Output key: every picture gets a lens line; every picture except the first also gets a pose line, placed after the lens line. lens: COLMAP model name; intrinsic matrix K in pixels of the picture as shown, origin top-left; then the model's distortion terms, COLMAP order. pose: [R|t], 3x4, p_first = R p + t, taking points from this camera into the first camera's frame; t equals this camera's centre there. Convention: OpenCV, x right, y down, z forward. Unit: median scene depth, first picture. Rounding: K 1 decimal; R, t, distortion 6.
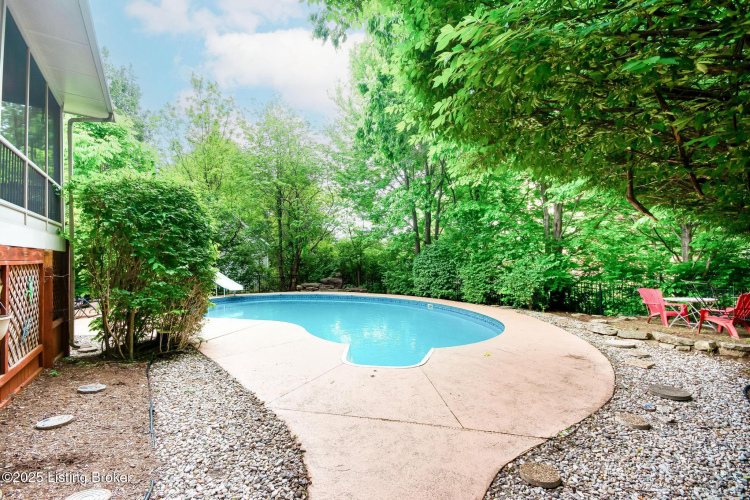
lens RADIAL K [[318.0, 0, 356.0], [0, 318.0, 250.8], [0, 0, 1]] dist [0.023043, -0.011933]
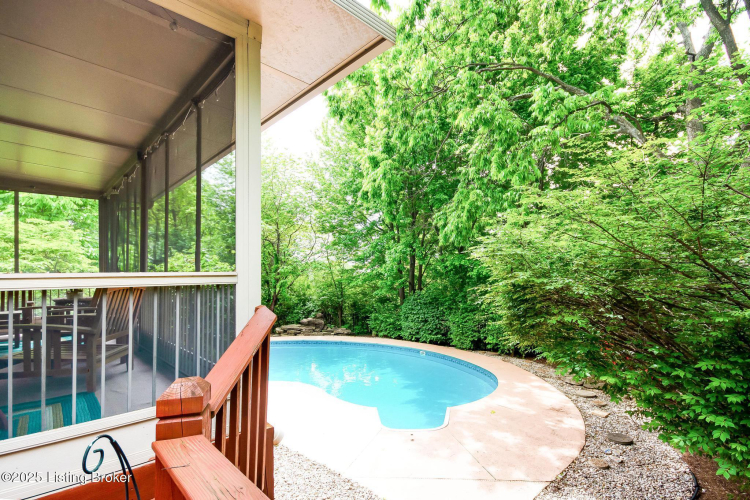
lens RADIAL K [[357.5, 0, 375.0], [0, 357.5, 250.0], [0, 0, 1]] dist [0.000204, 0.000195]
pose [[0.984433, 0.014665, 0.175145, -0.118909], [-0.005516, 0.998600, -0.052606, -0.092817], [-0.175672, 0.050821, 0.983136, -0.127116]]
